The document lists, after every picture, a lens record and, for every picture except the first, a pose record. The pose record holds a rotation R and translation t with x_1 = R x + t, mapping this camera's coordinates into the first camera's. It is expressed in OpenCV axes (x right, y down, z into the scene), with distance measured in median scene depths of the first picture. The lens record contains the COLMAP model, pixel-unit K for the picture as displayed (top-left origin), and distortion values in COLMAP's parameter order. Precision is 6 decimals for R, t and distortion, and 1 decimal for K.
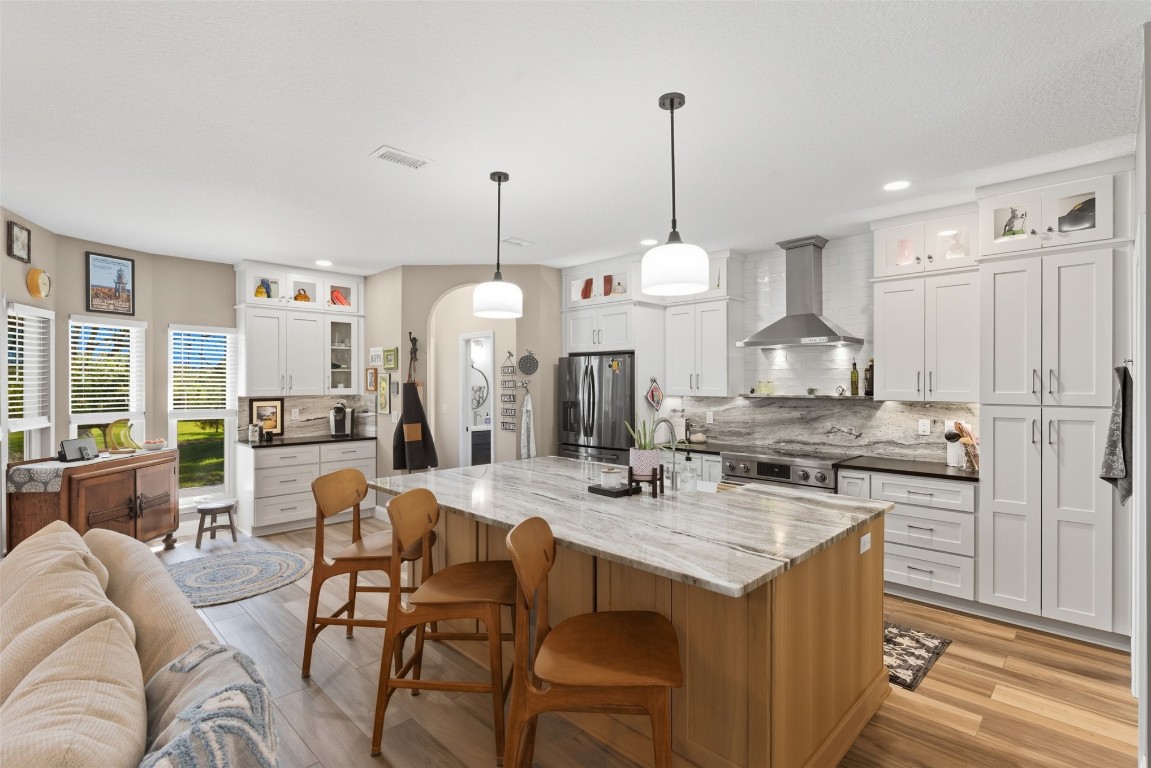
lens RADIAL K [[543.3, 0, 574.7], [0, 543.3, 384.2], [0, 0, 1]] dist [0.002232, 0.000178]
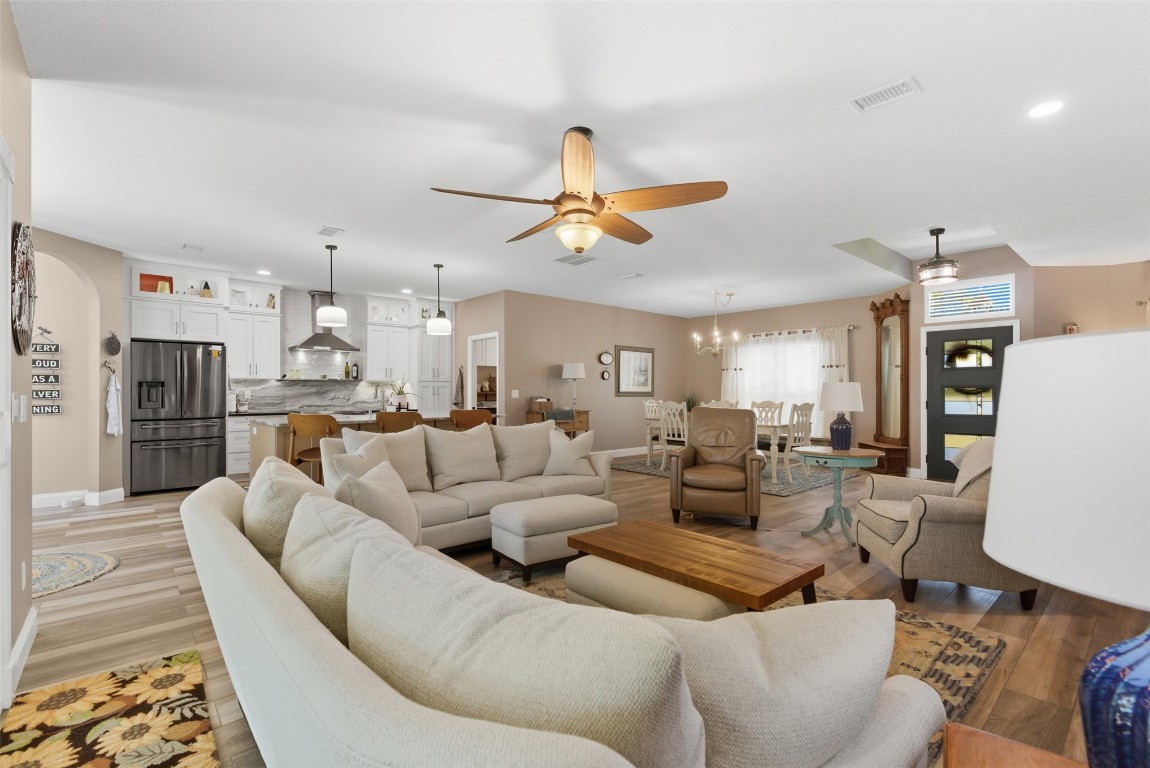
lens RADIAL K [[519.1, 0, 575.0], [0, 519.1, 387.5], [0, 0, 1]] dist [0.001314, 0.000785]
pose [[0.064802, 0.006305, 0.997878, -1.183969], [0.000348, 0.999980, -0.006341, 0.058561], [-0.997898, 0.000758, 0.064799, 0.063491]]
